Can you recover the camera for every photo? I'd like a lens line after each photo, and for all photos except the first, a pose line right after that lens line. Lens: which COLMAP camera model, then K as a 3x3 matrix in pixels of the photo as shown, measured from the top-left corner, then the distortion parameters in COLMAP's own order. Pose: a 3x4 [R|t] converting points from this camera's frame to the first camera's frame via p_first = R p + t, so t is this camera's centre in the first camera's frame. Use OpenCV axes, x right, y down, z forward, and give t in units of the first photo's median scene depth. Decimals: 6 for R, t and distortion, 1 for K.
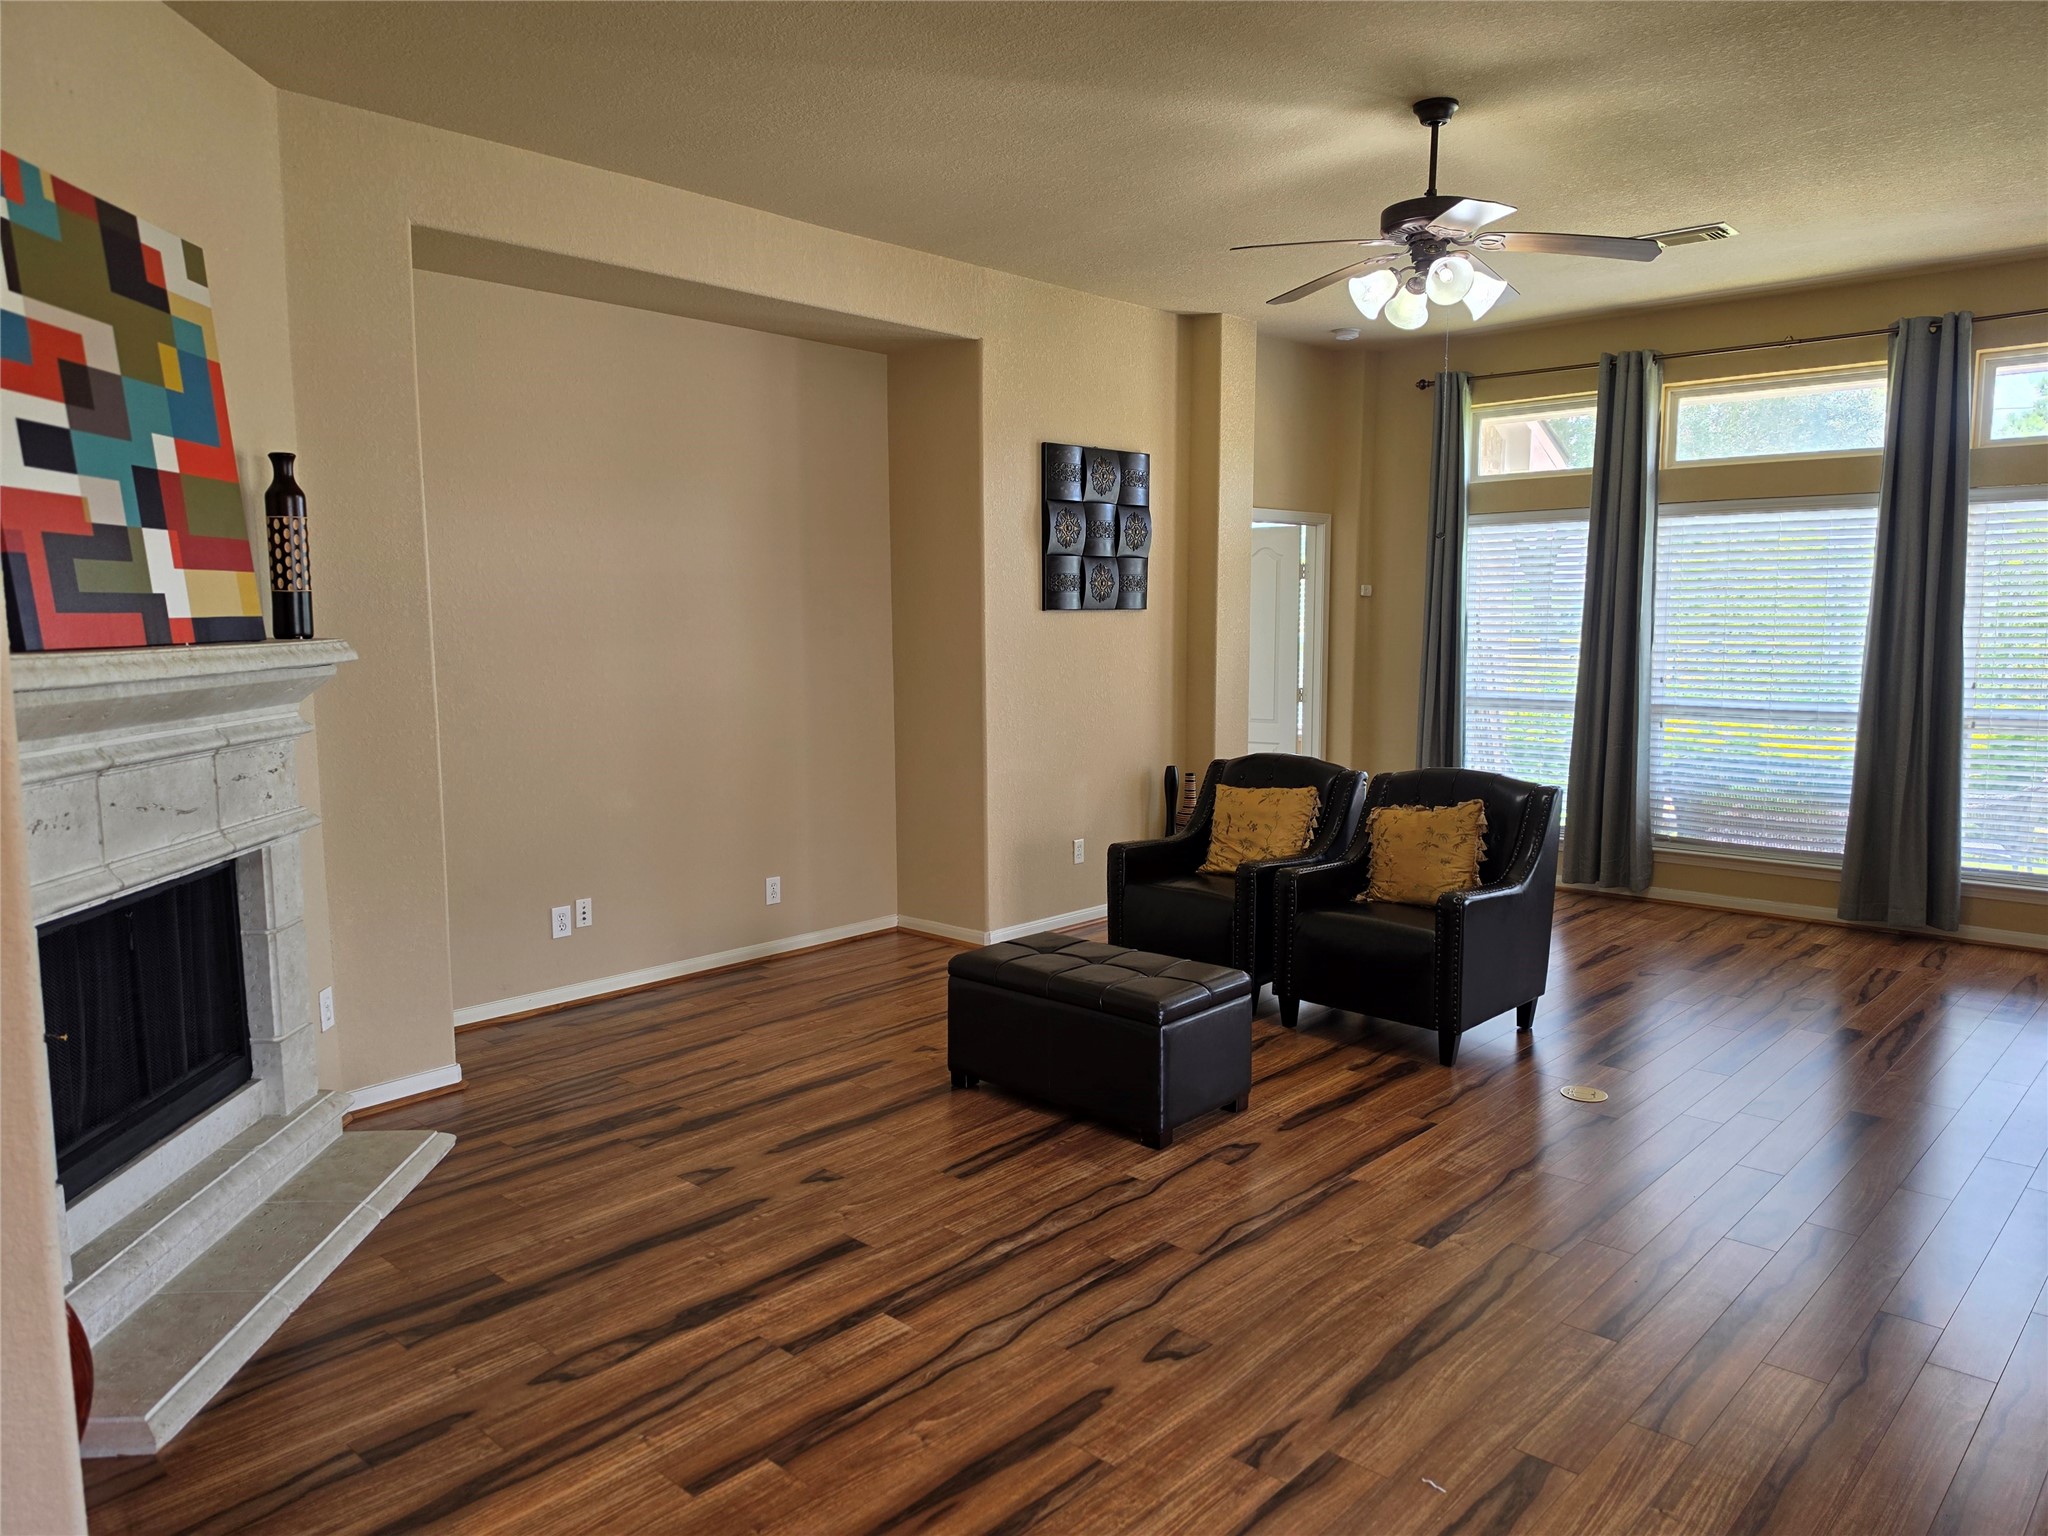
lens RADIAL K [[1400.9, 0, 1024.0], [0, 1400.9, 768.0], [0, 0, 1]] dist [0.074972, -0.092085]
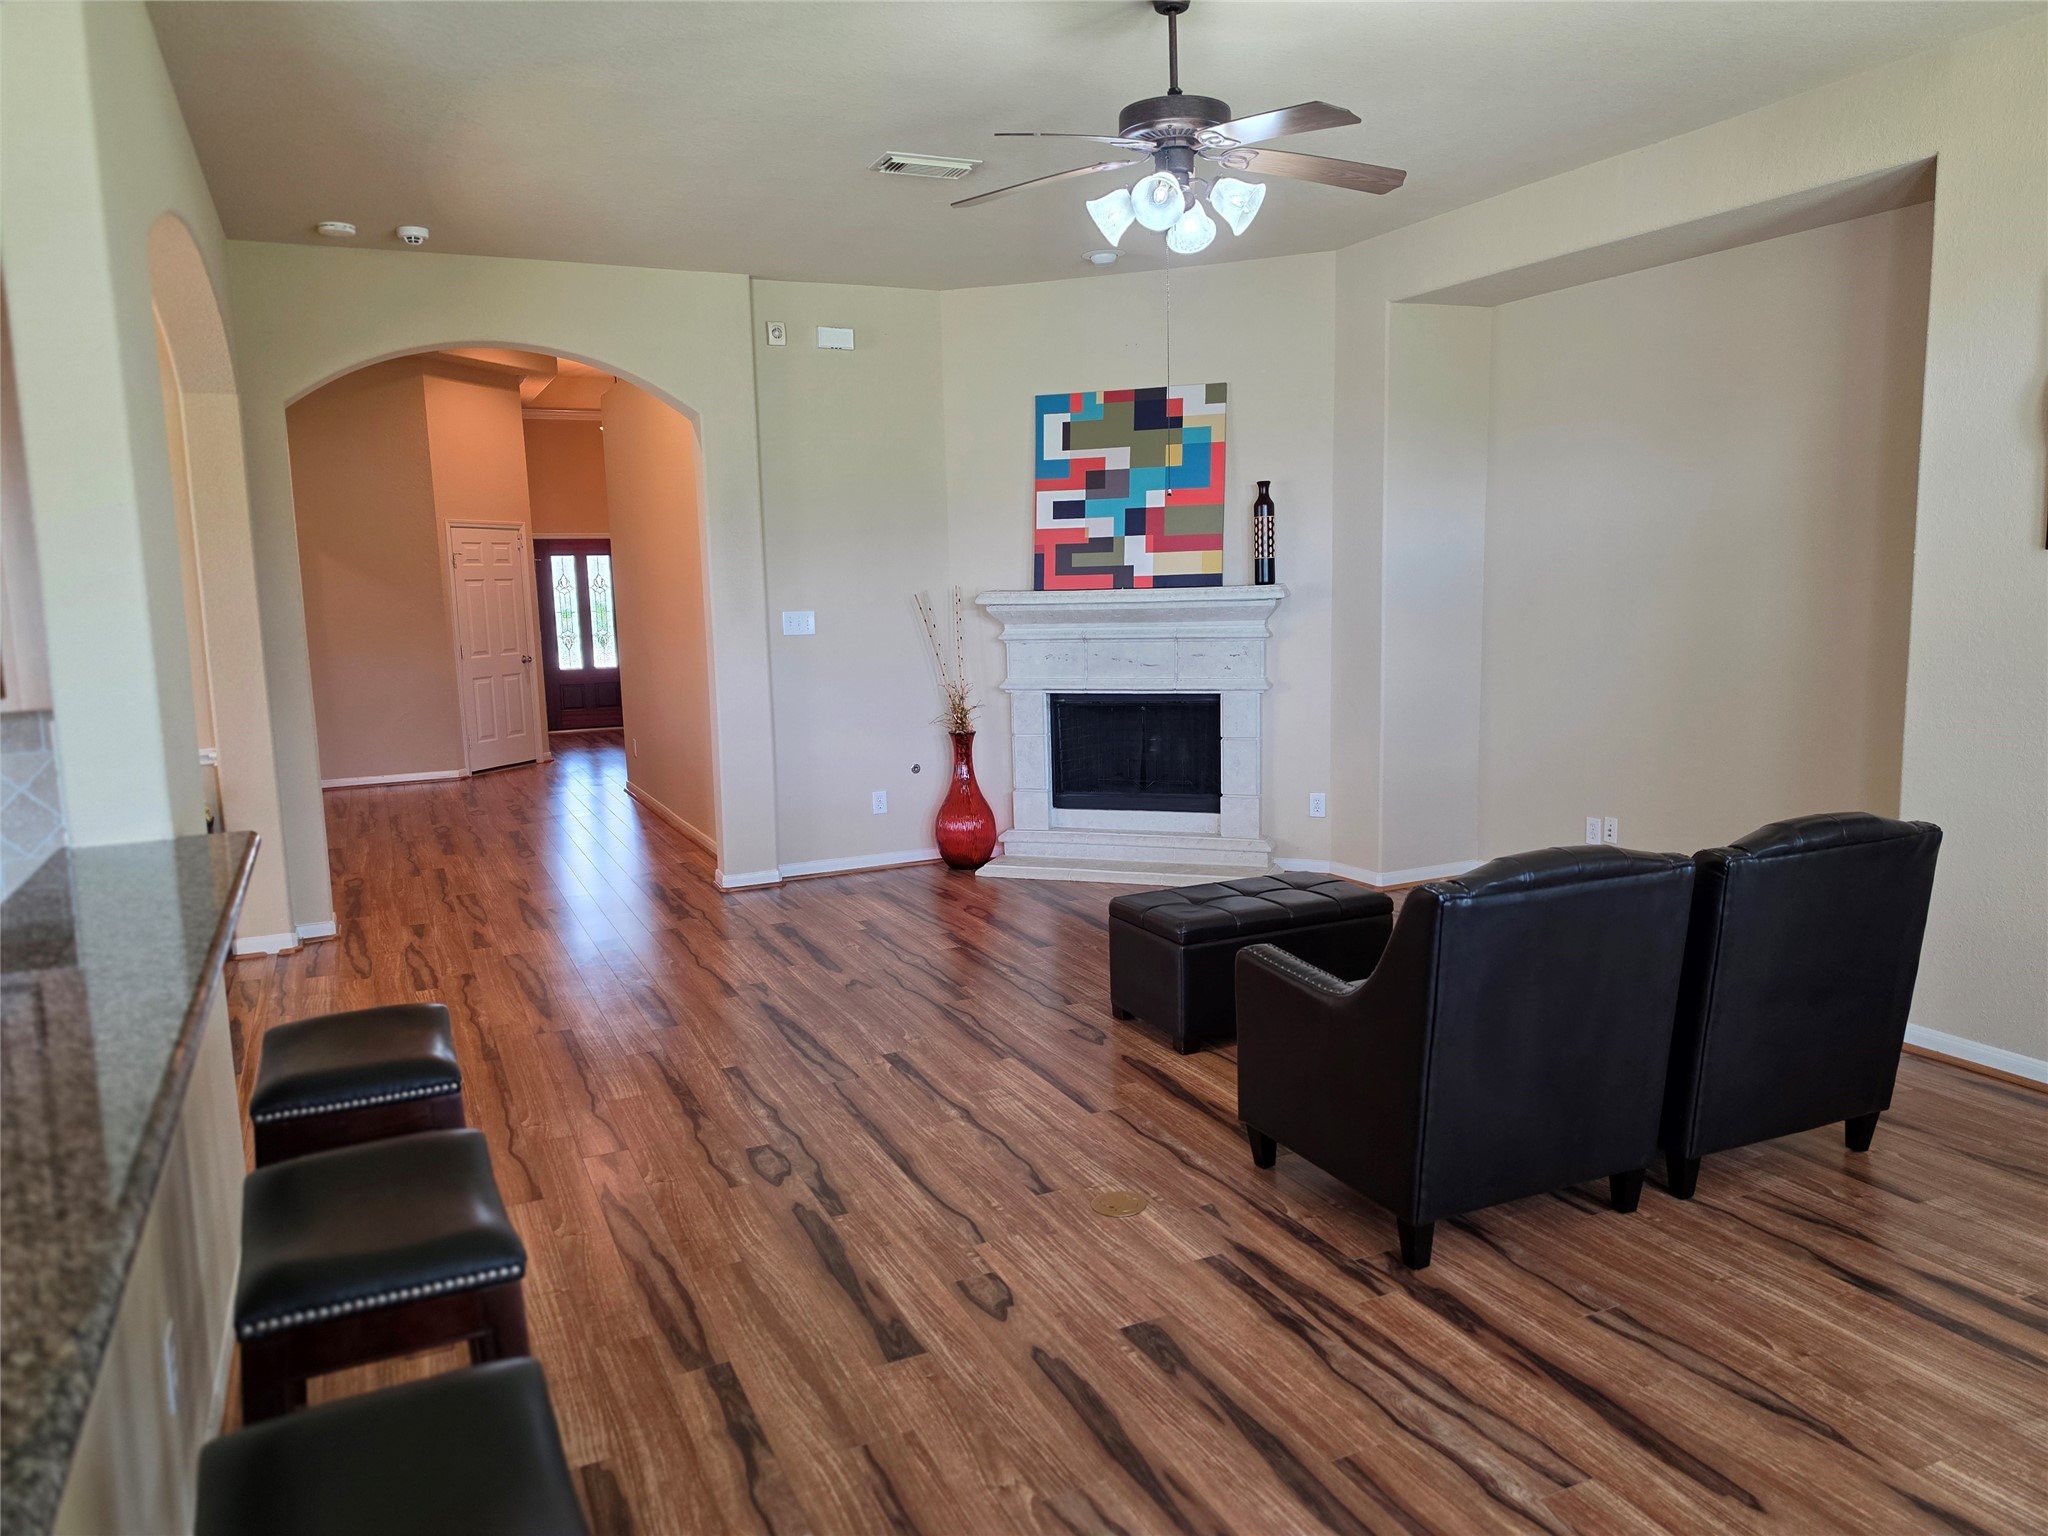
lens RADIAL K [[1388.1, 0, 1028.8], [0, 1388.1, 774.9], [0, 0, 1]] dist [0.066902, -0.065558]
pose [[-0.370315, 0.147642, -0.917098, 1.130993], [-0.075727, 0.979203, 0.188219, -0.148365], [0.925814, 0.139149, -0.351433, 1.244200]]
